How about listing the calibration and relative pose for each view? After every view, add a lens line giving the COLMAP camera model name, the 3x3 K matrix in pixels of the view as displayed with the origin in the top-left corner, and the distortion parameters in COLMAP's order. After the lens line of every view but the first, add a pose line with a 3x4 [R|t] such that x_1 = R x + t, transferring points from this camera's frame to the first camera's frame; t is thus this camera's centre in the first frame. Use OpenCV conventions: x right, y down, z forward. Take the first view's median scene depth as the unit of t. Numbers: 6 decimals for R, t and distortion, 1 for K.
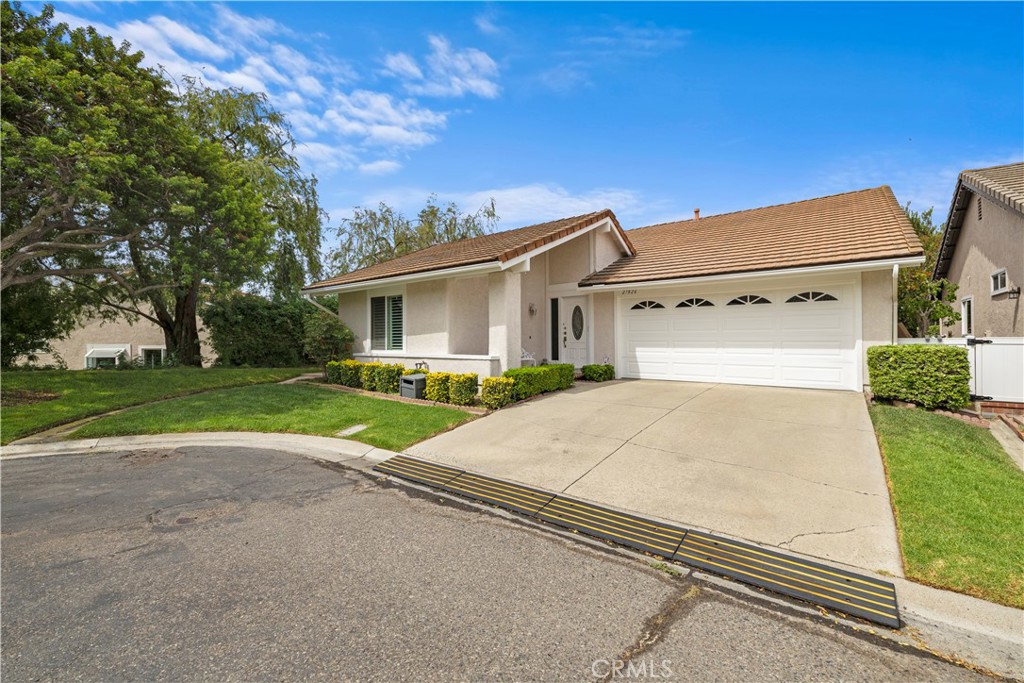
lens RADIAL K [[428.4, 0, 512.0], [0, 428.4, 341.5], [0, 0, 1]] dist [0.001462, 0.000161]
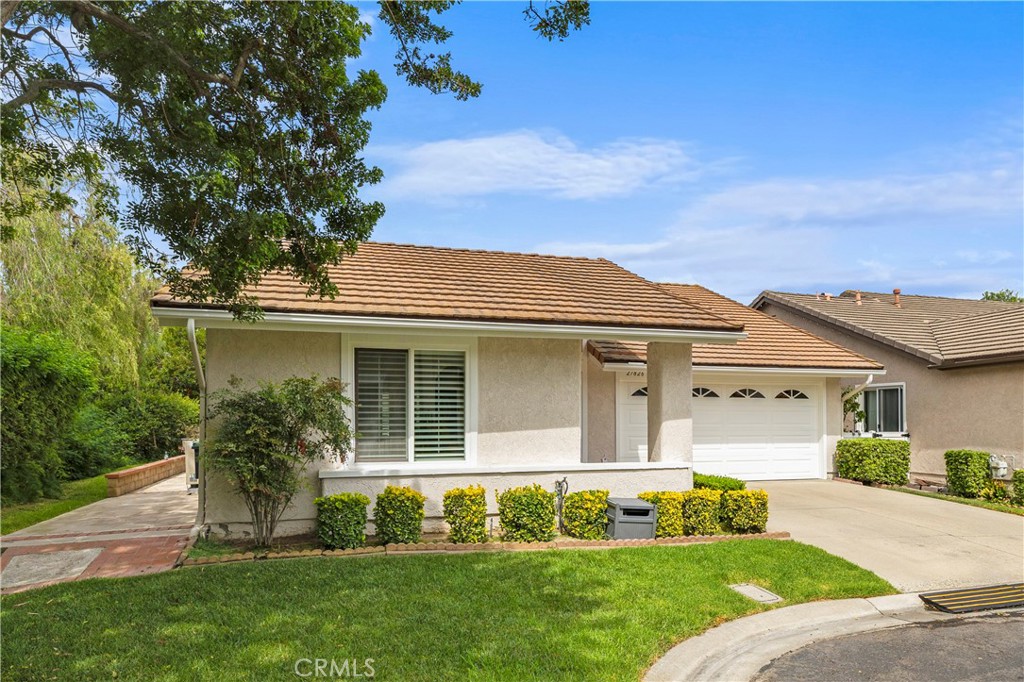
lens RADIAL K [[678.2, 0, 543.2], [0, 678.2, 422.7], [0, 0, 1]] dist [-0.002664, -0.000991]
pose [[0.566000, 0.004294, 0.824394, -0.964704], [0.002381, 0.999974, -0.006843, -0.021033], [-0.824402, 0.005837, 0.565975, 0.506343]]
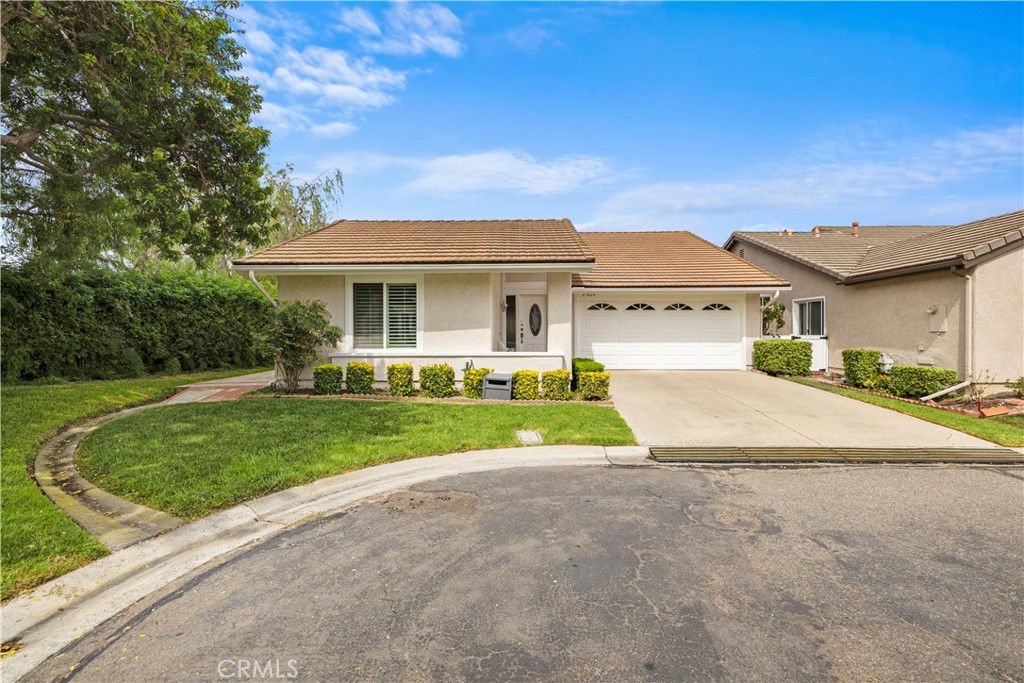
lens RADIAL K [[438.1, 0, 512.0], [0, 438.1, 341.5], [0, 0, 1]] dist [-0.001667, 0.000074]
pose [[0.804348, -0.007776, 0.594107, -0.686973], [-0.000425, 0.999907, 0.013662, -0.006084], [-0.594158, -0.011242, 0.804270, 0.195604]]
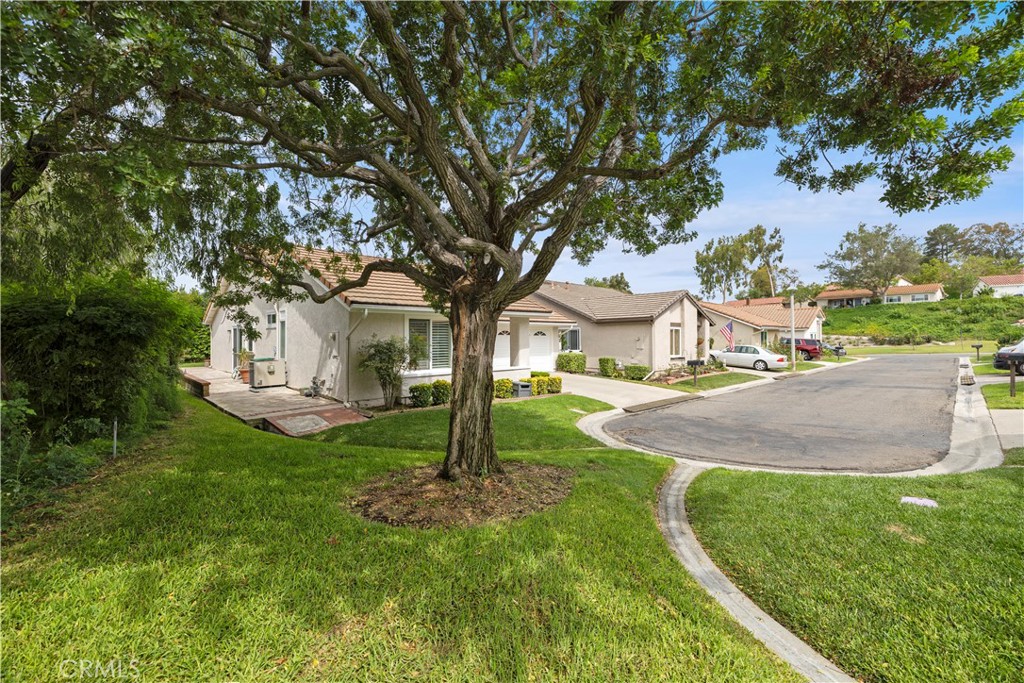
lens RADIAL K [[438.1, 0, 512.0], [0, 438.1, 341.5], [0, 0, 1]] dist [-0.001667, 0.000074]
pose [[0.155563, -0.001293, 0.987825, -1.560866], [0.008206, 0.999966, 0.000016, -0.056129], [-0.987792, 0.008103, 0.155569, 0.711870]]
